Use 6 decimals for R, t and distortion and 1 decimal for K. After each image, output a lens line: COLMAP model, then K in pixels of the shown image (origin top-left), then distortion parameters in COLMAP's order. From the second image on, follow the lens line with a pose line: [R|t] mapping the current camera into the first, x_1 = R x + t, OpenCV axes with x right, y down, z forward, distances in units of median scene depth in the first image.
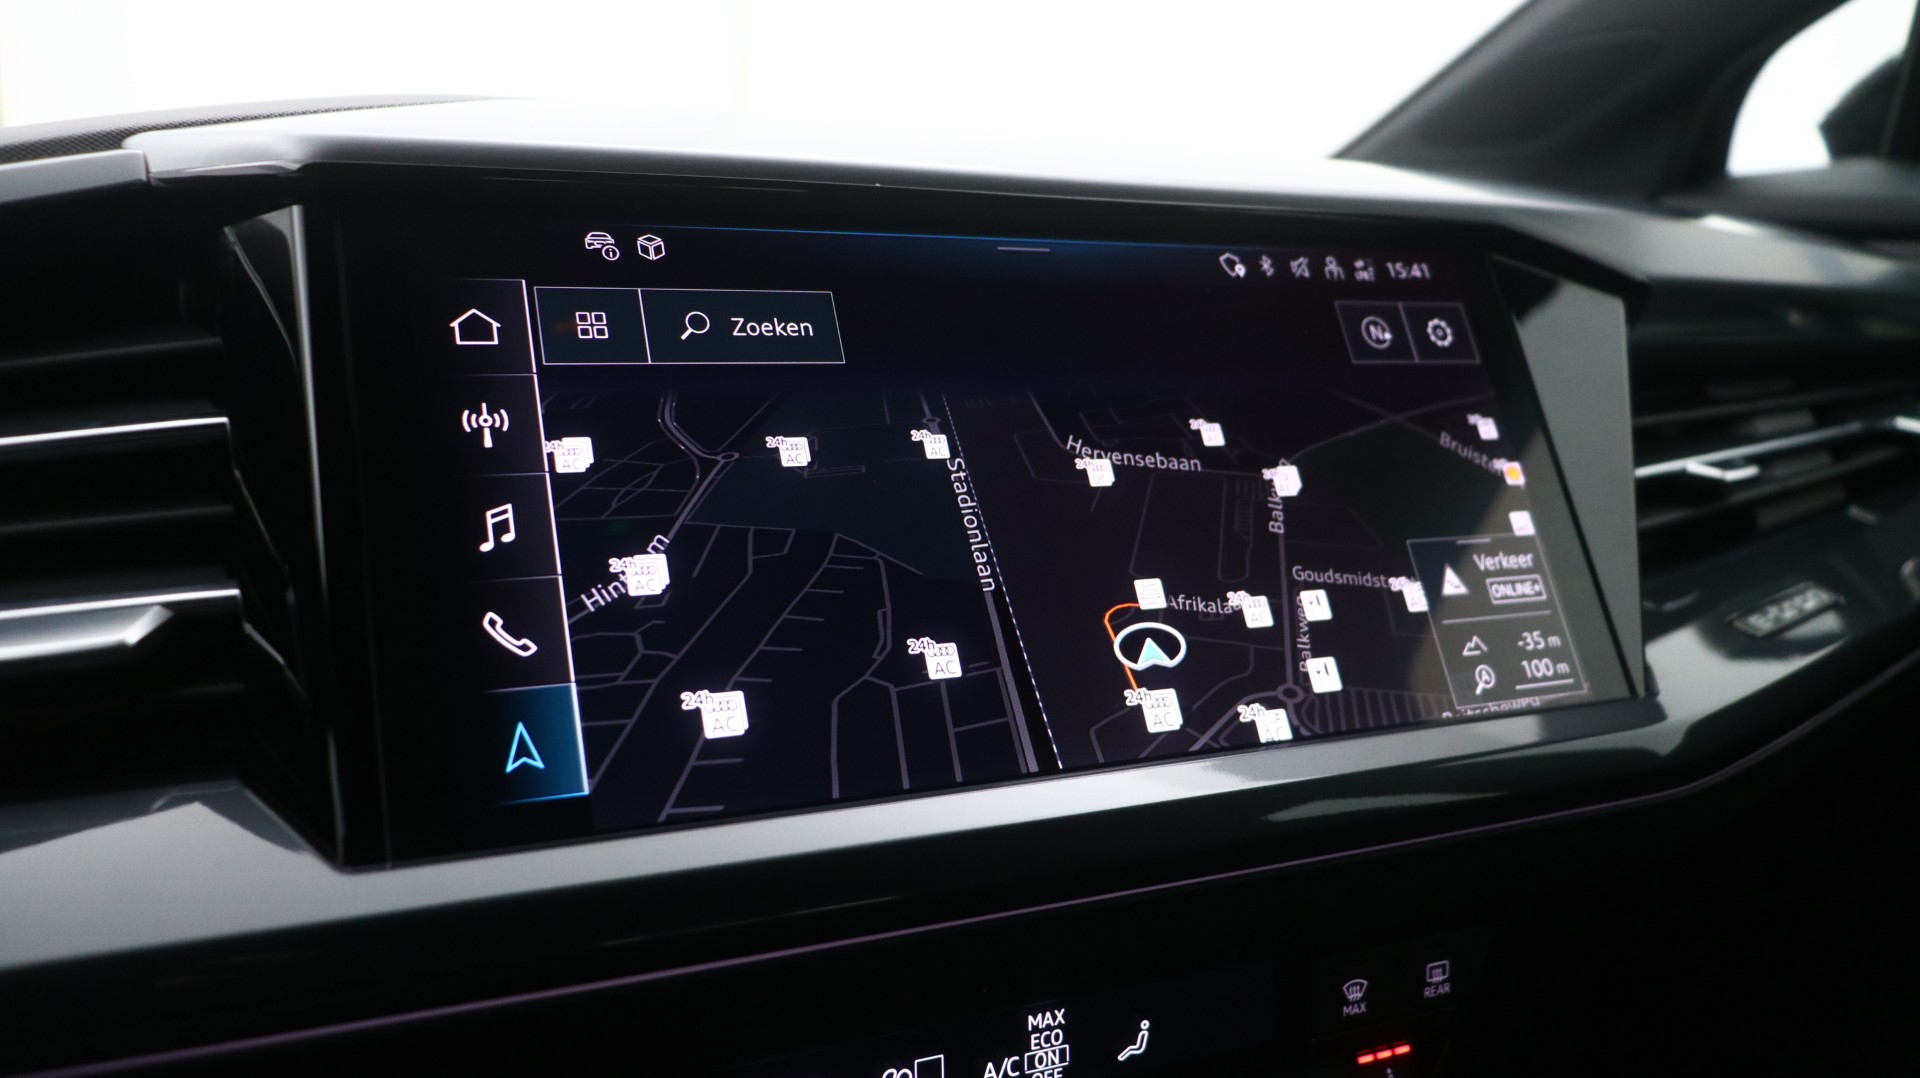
lens RADIAL K [[1523.2, 0, 960.1], [0, 1523.2, 540.7], [0, 0, 1]] dist [-0.000703, 0.002046]
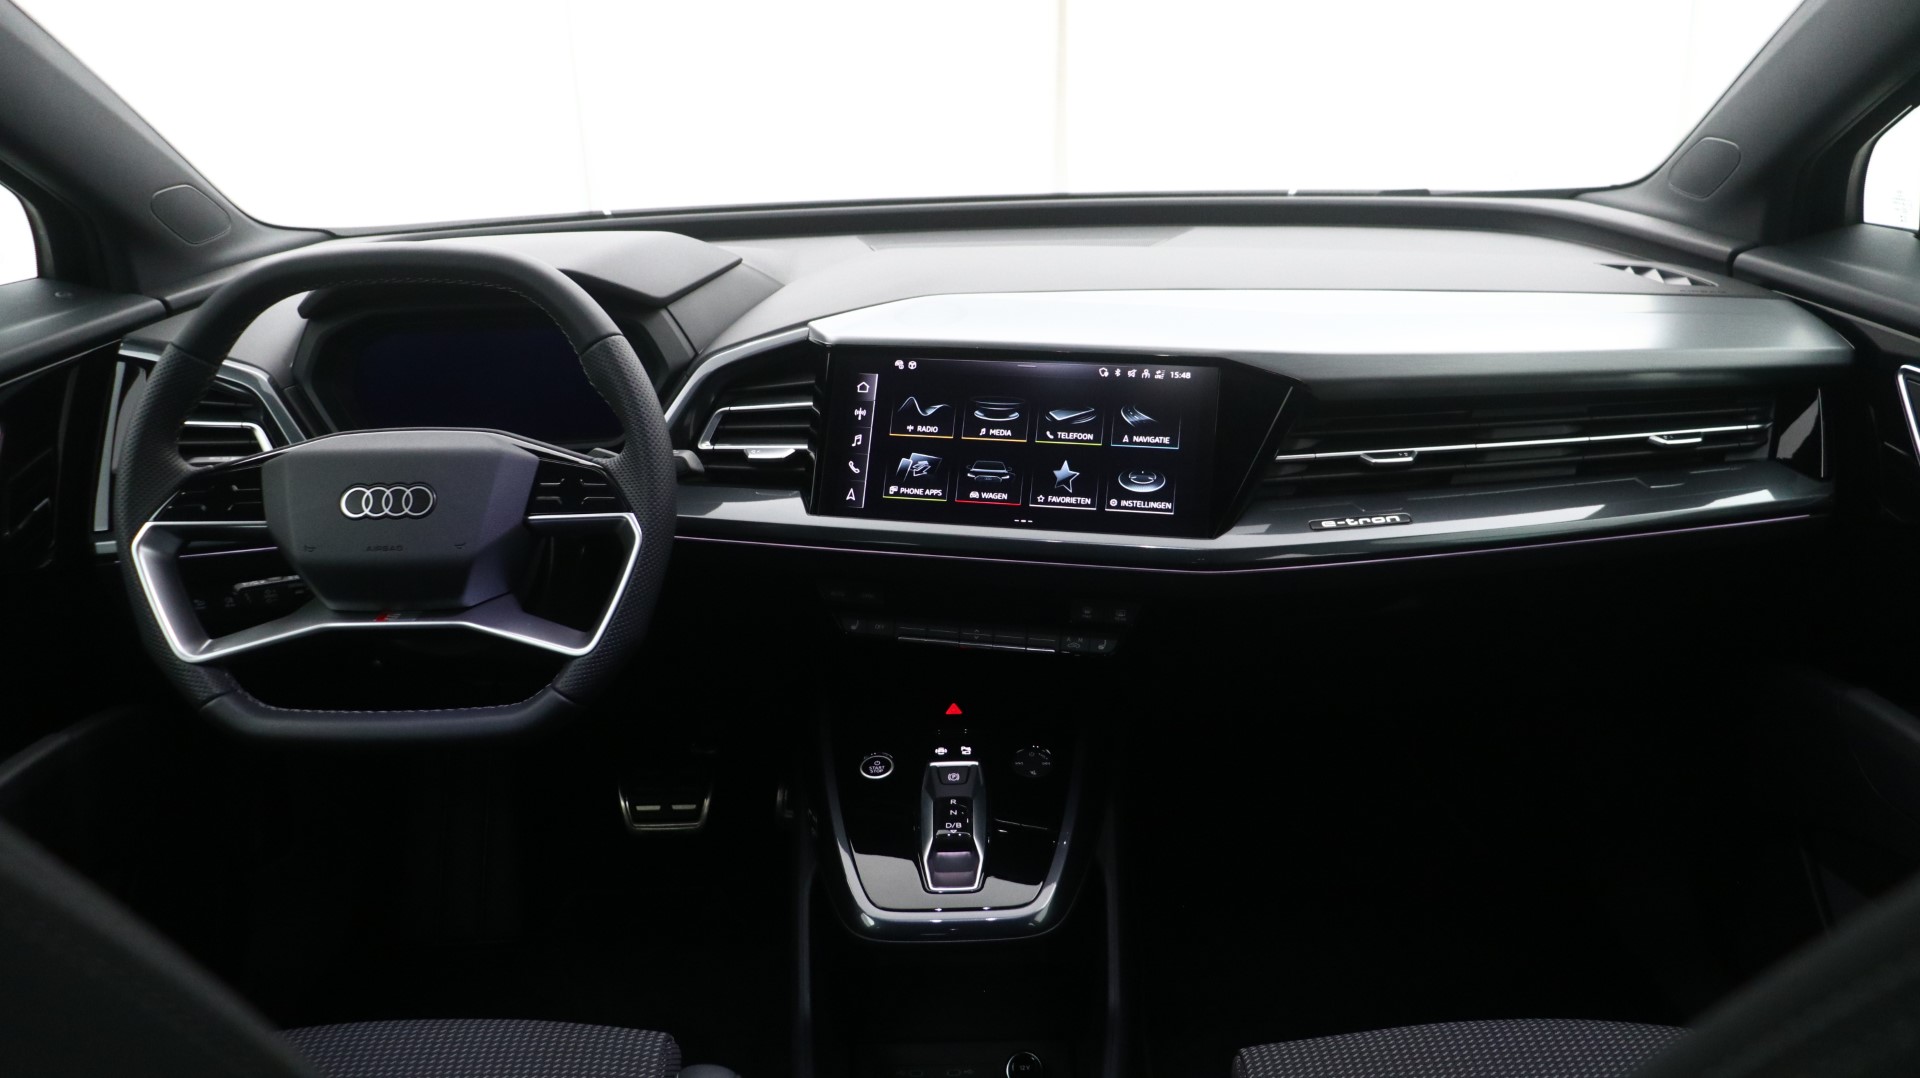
lens RADIAL K [[1523.2, 0, 960.1], [0, 1523.2, 540.7], [0, 0, 1]] dist [-0.000703, 0.002046]
pose [[0.775270, 0.179110, -0.605703, 2.139594], [-0.067942, 0.977036, 0.201952, -0.518562], [0.627965, -0.115414, 0.769636, -1.759380]]
